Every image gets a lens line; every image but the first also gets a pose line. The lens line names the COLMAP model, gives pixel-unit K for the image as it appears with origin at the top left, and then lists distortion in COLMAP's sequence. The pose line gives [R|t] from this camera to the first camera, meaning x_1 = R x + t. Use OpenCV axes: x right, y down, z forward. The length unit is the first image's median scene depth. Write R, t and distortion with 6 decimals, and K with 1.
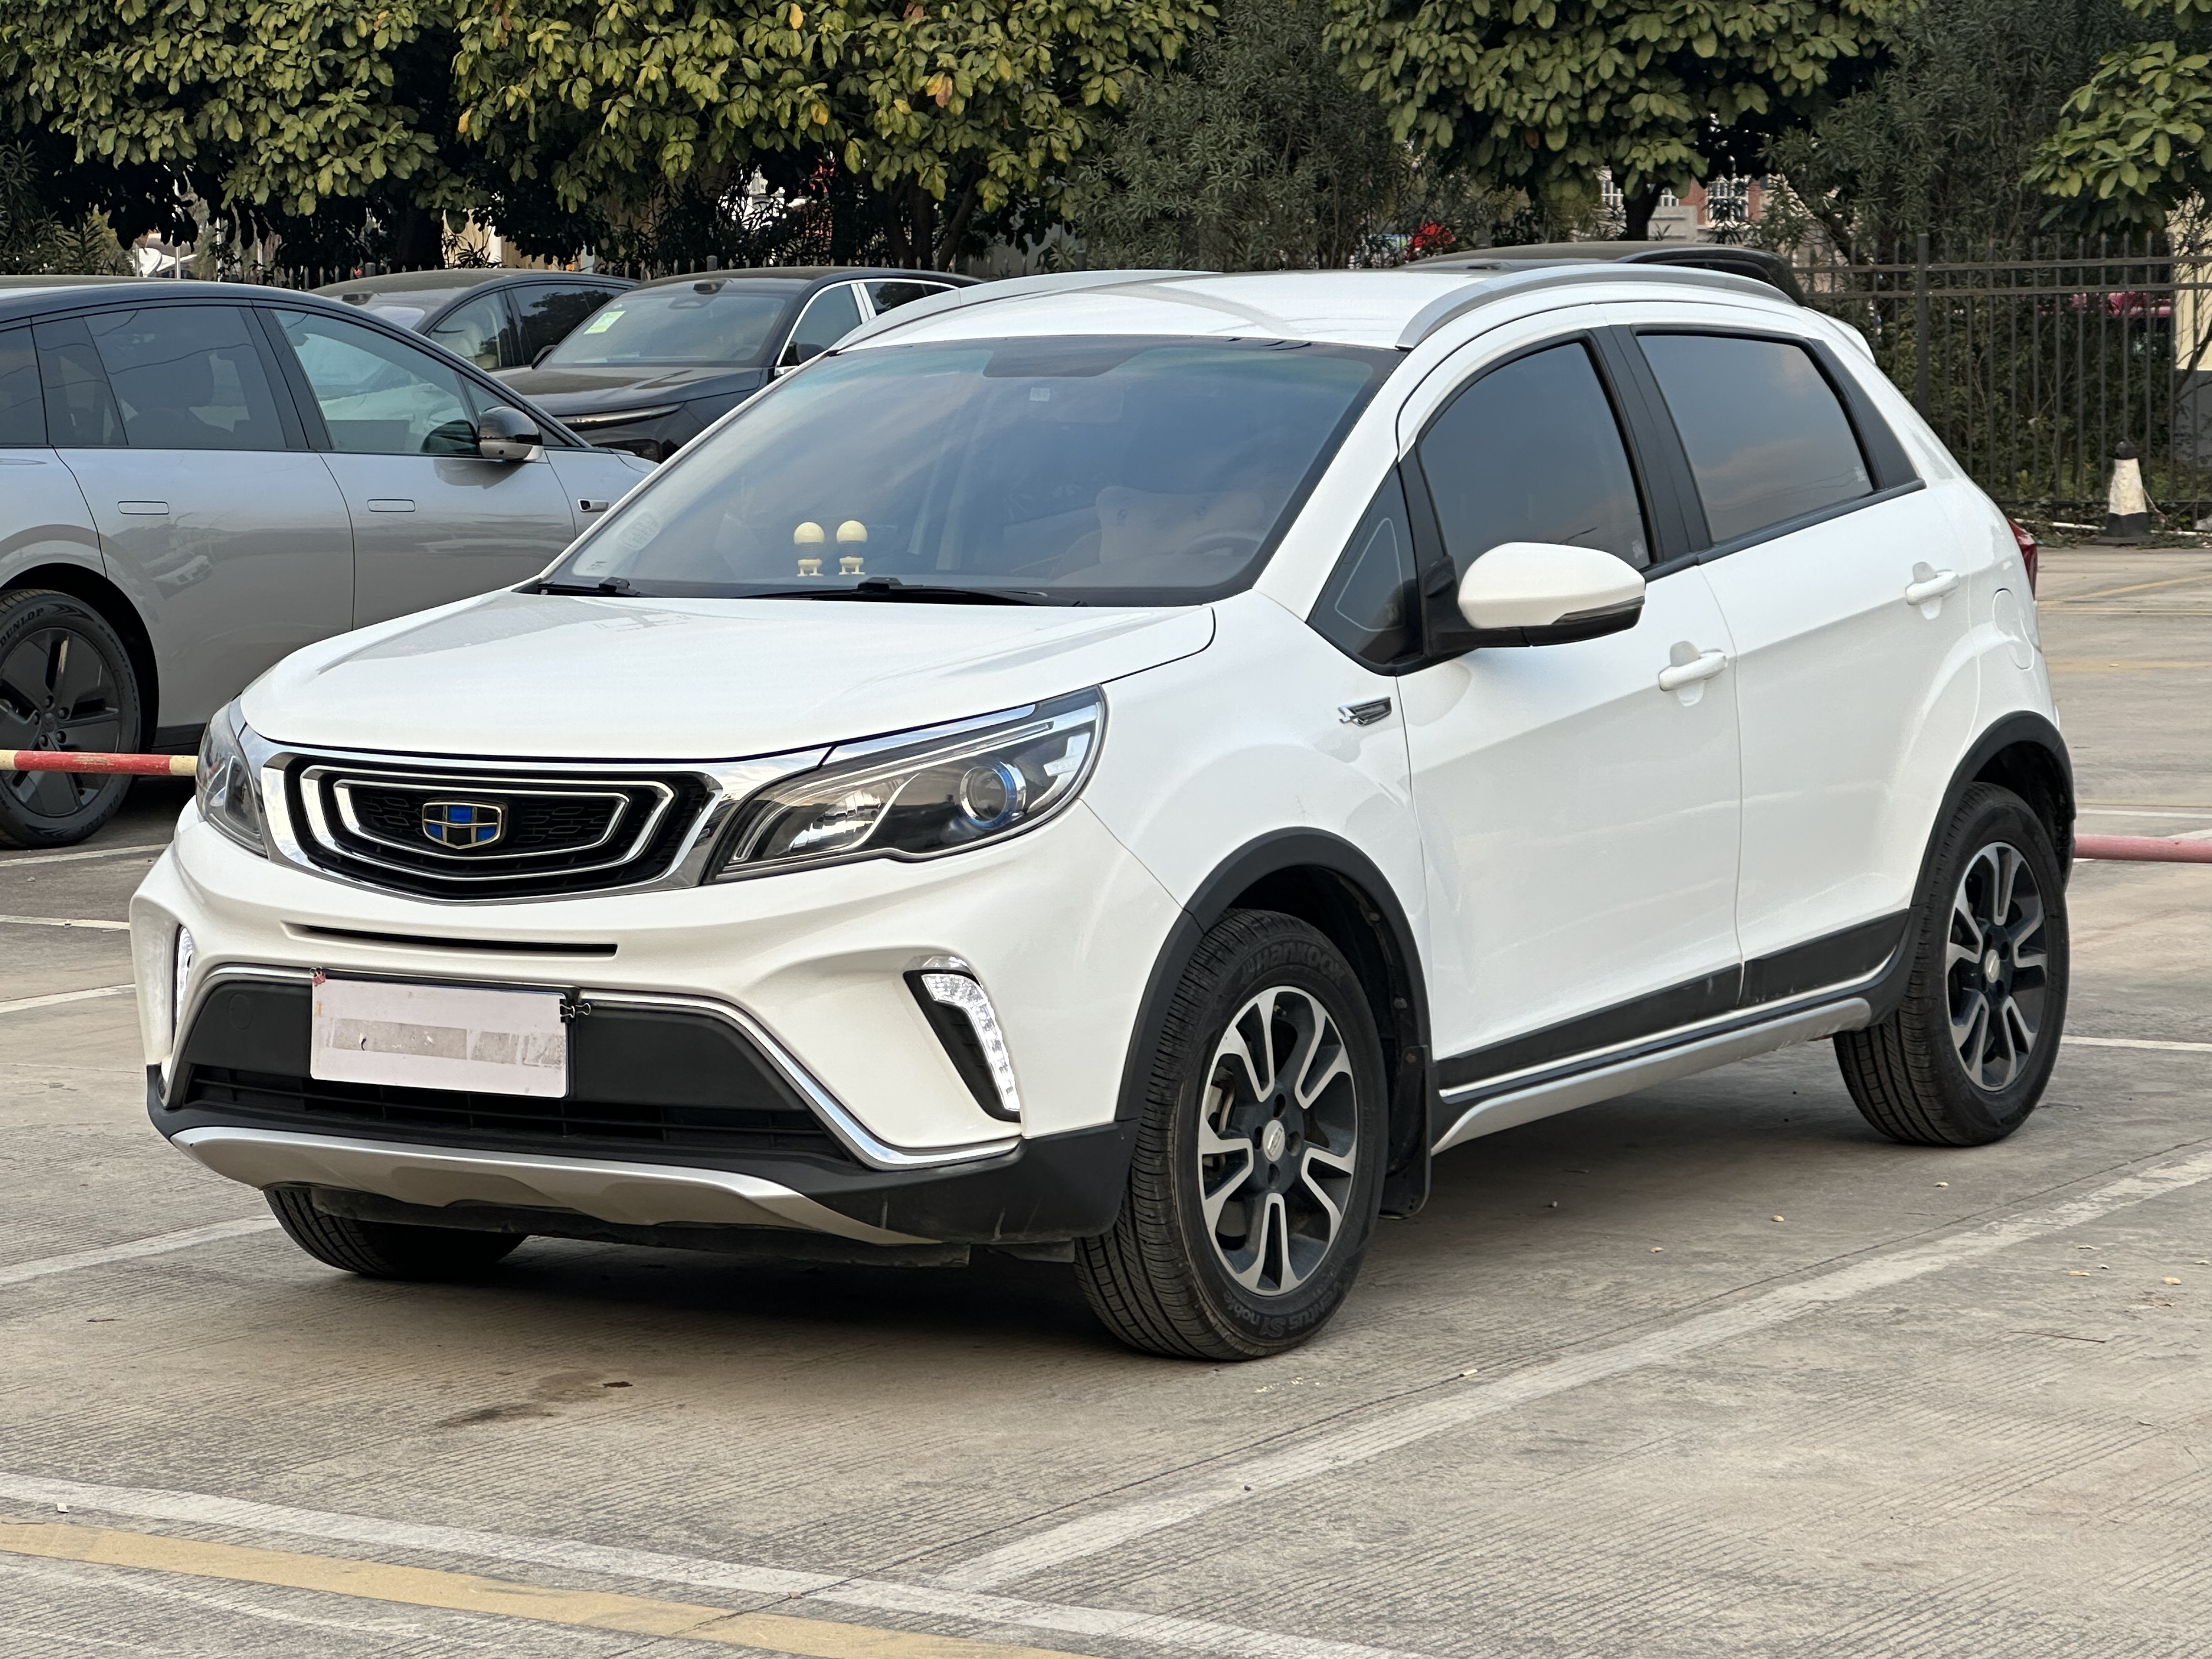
lens RADIAL K [[5829.5, 0, 1138.6], [0, 5829.5, 822.8], [0, 0, 1]] dist [-0.082408, 4.528036]
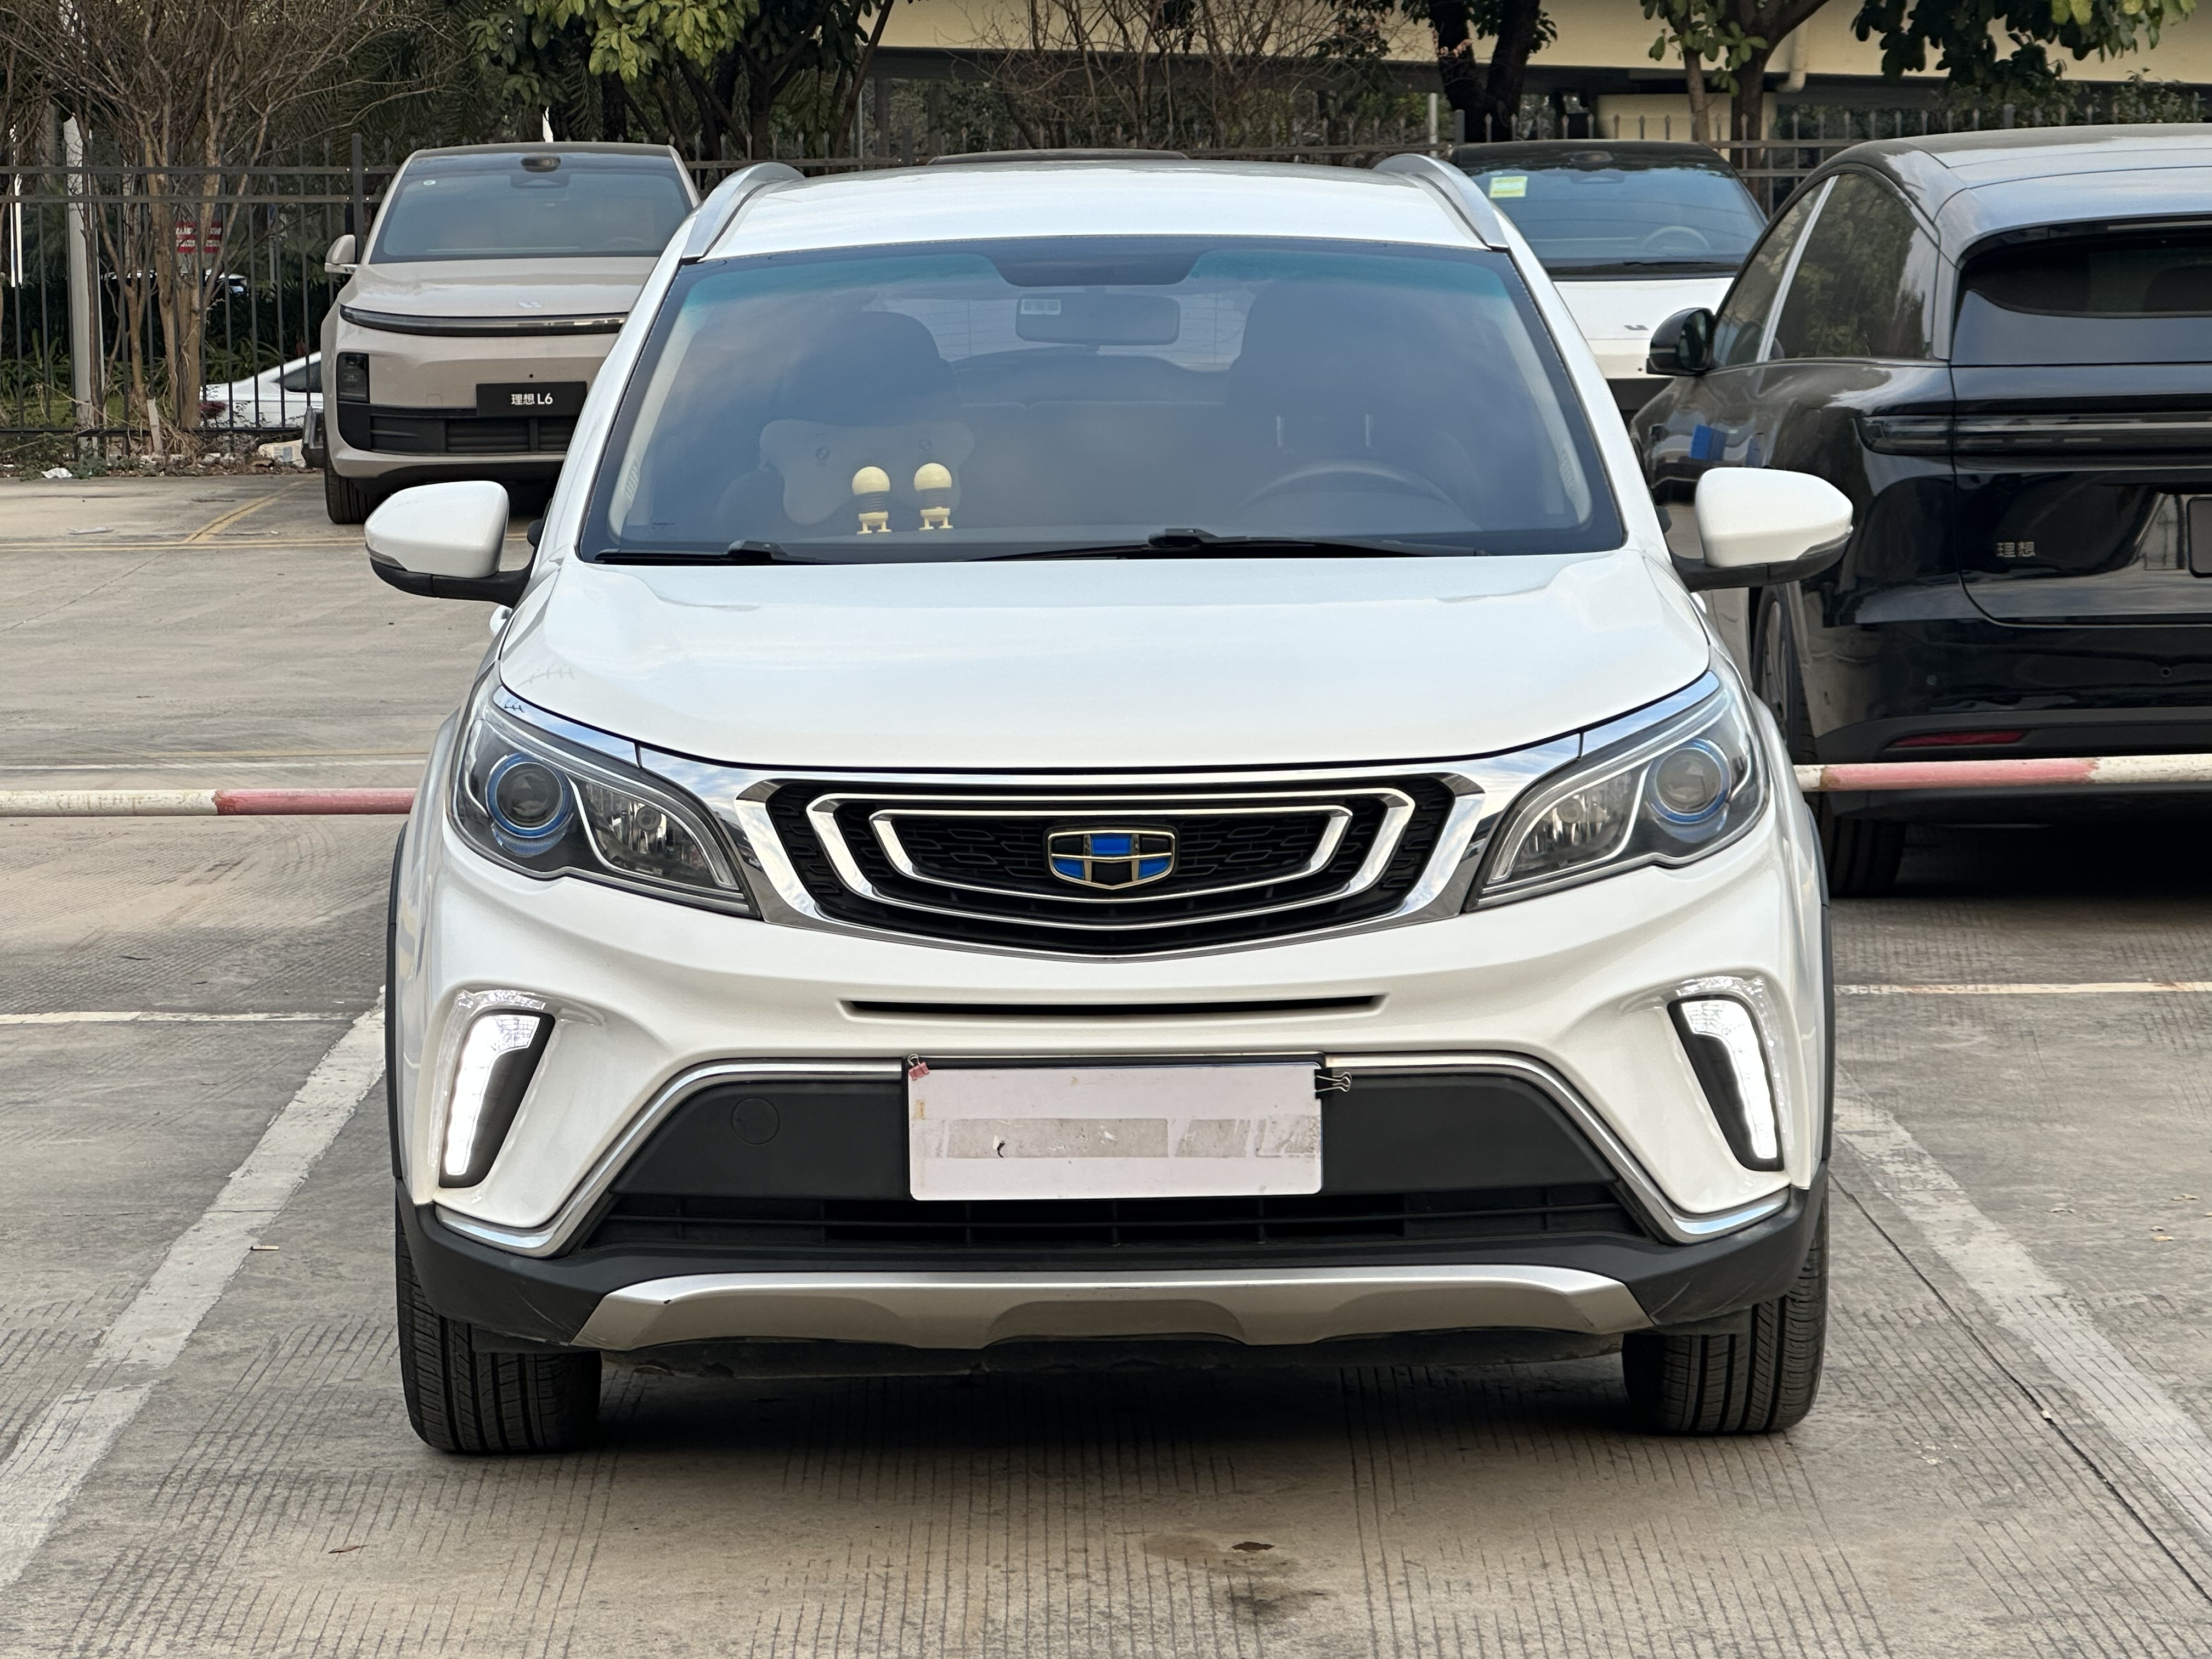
lens RADIAL K [[5829.5, 0, 1138.6], [0, 5829.5, 822.8], [0, 0, 1]] dist [-0.082408, 4.528036]
pose [[0.836564, -0.057648, 0.544828, -0.538779], [0.051467, 0.998320, 0.026607, -0.024988], [-0.545447, 0.005782, 0.838126, 0.344707]]
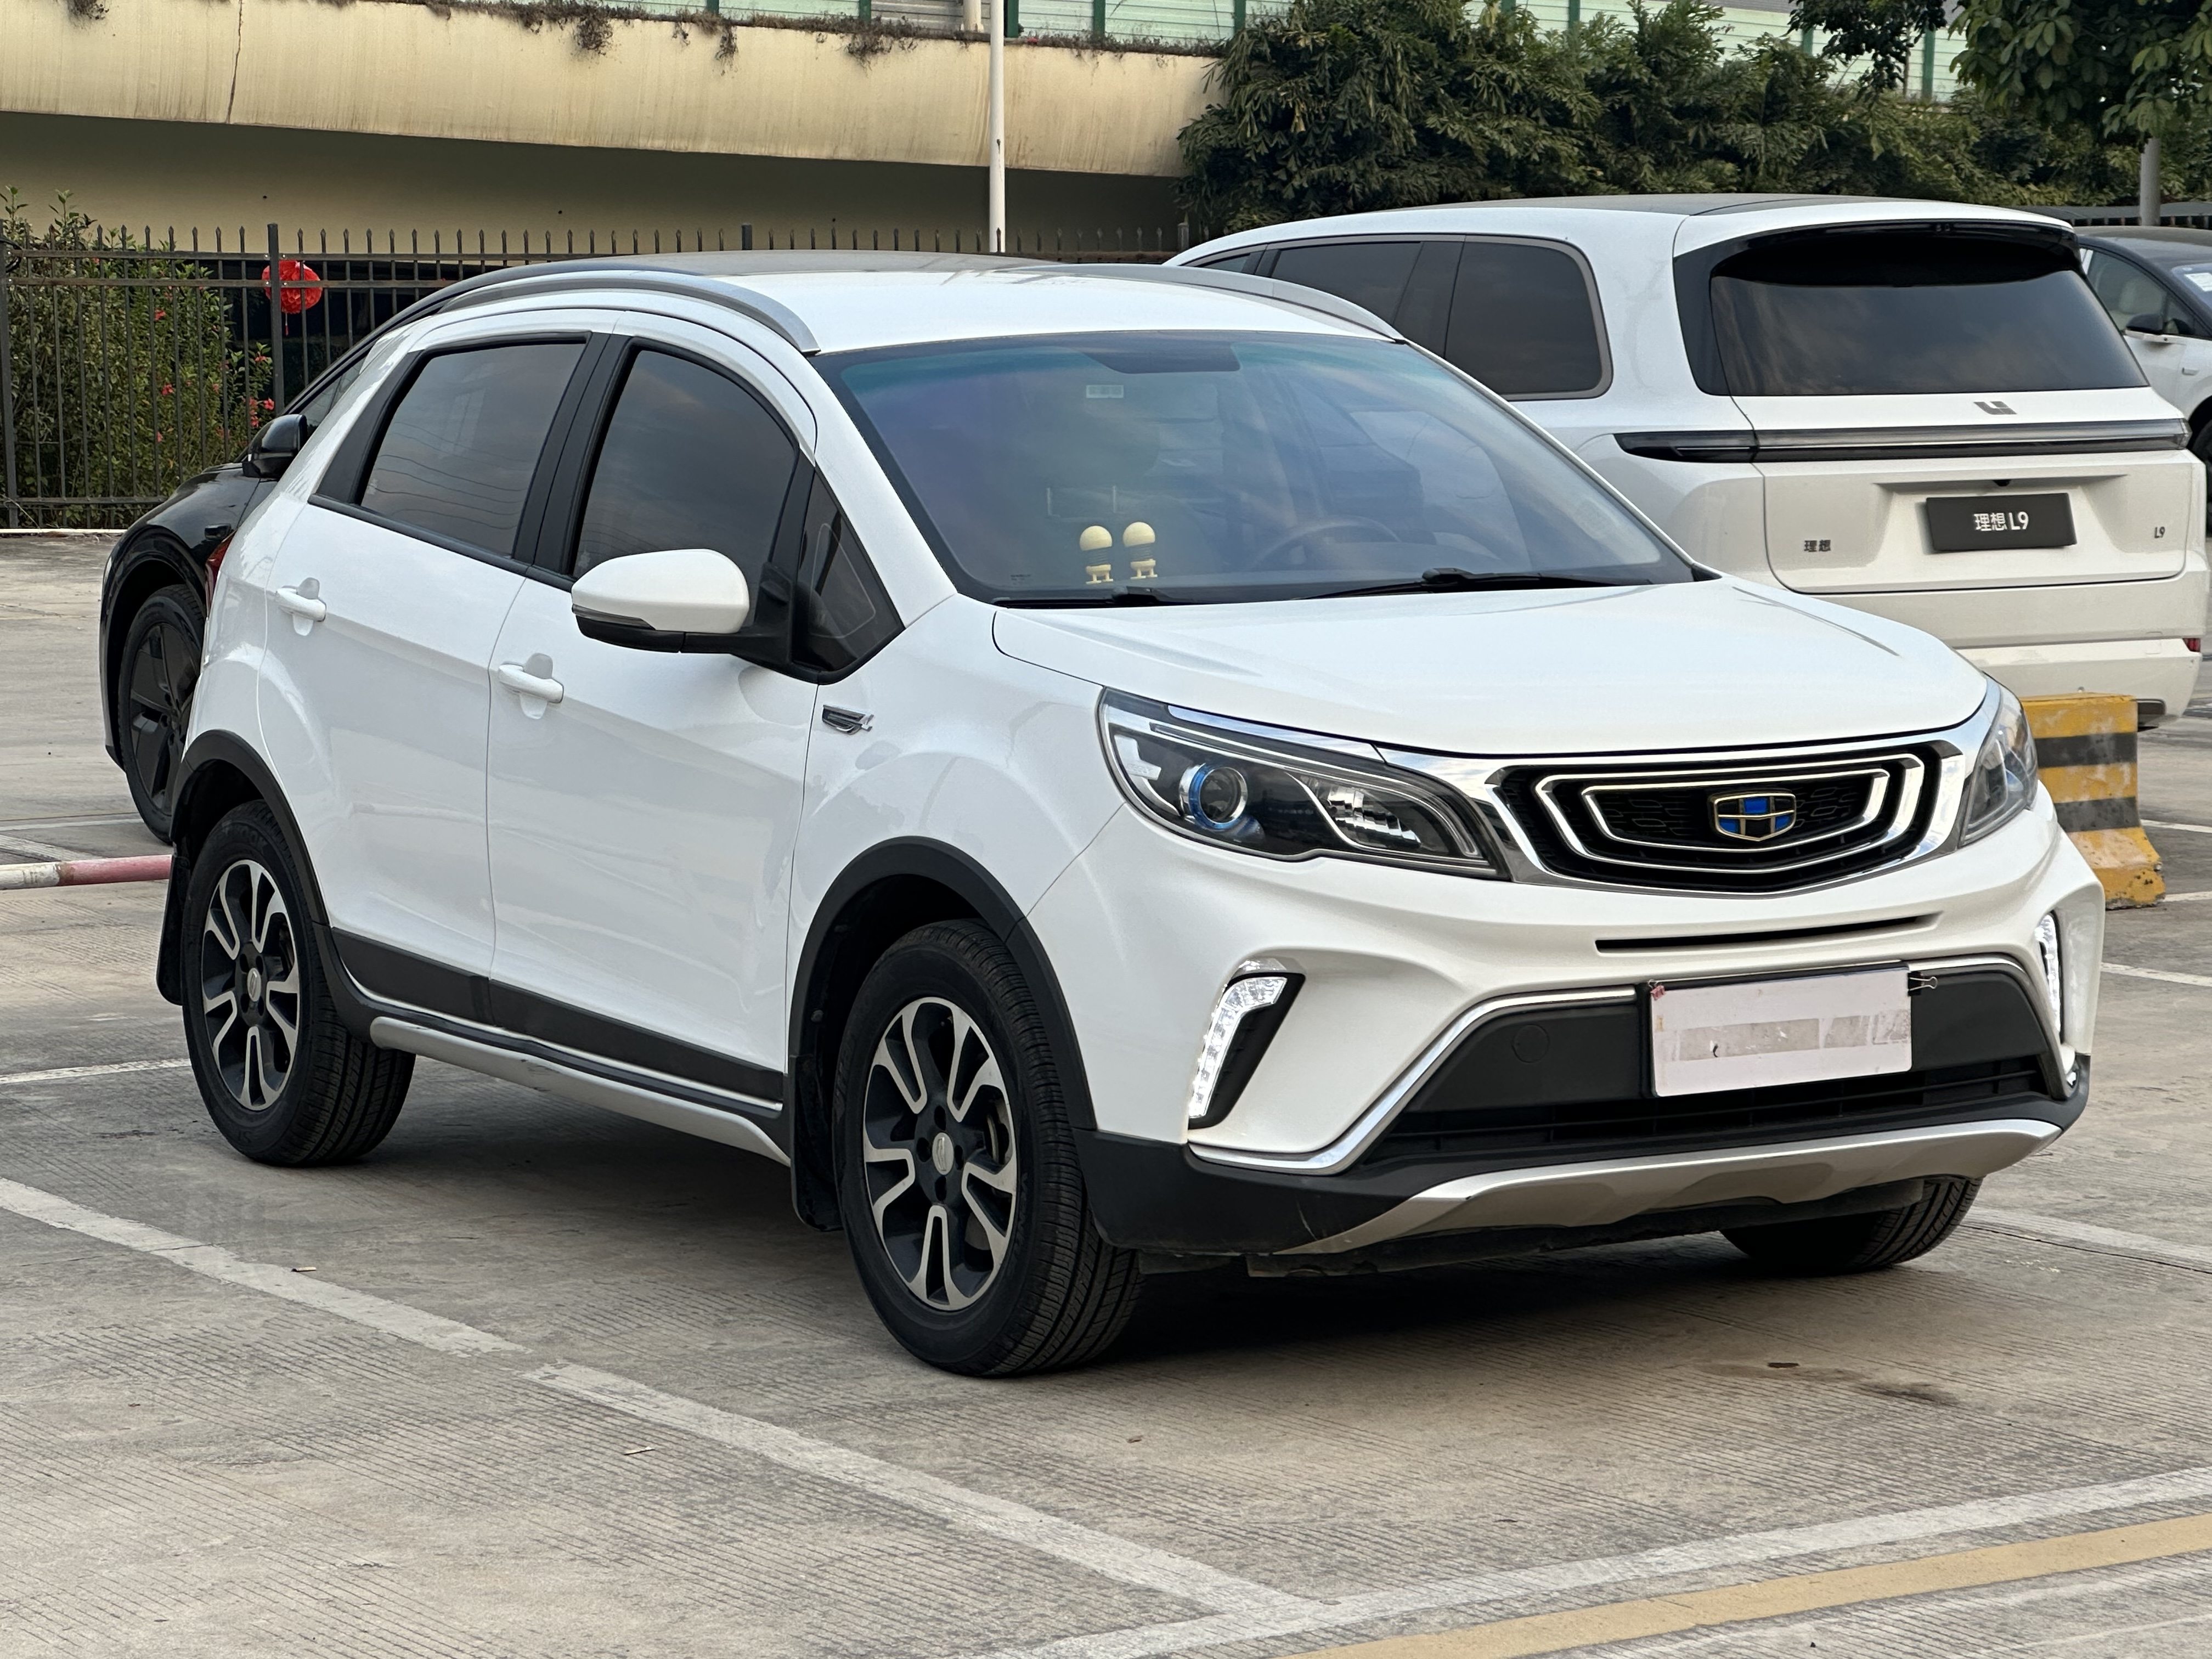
lens RADIAL K [[5829.5, 0, 1138.6], [0, 5829.5, 822.8], [0, 0, 1]] dist [-0.082408, 4.528036]
pose [[0.441979, -0.075733, 0.893823, -1.042379], [0.086942, 0.995355, 0.041344, -0.048322], [-0.892802, 0.059437, 0.446511, 0.655155]]
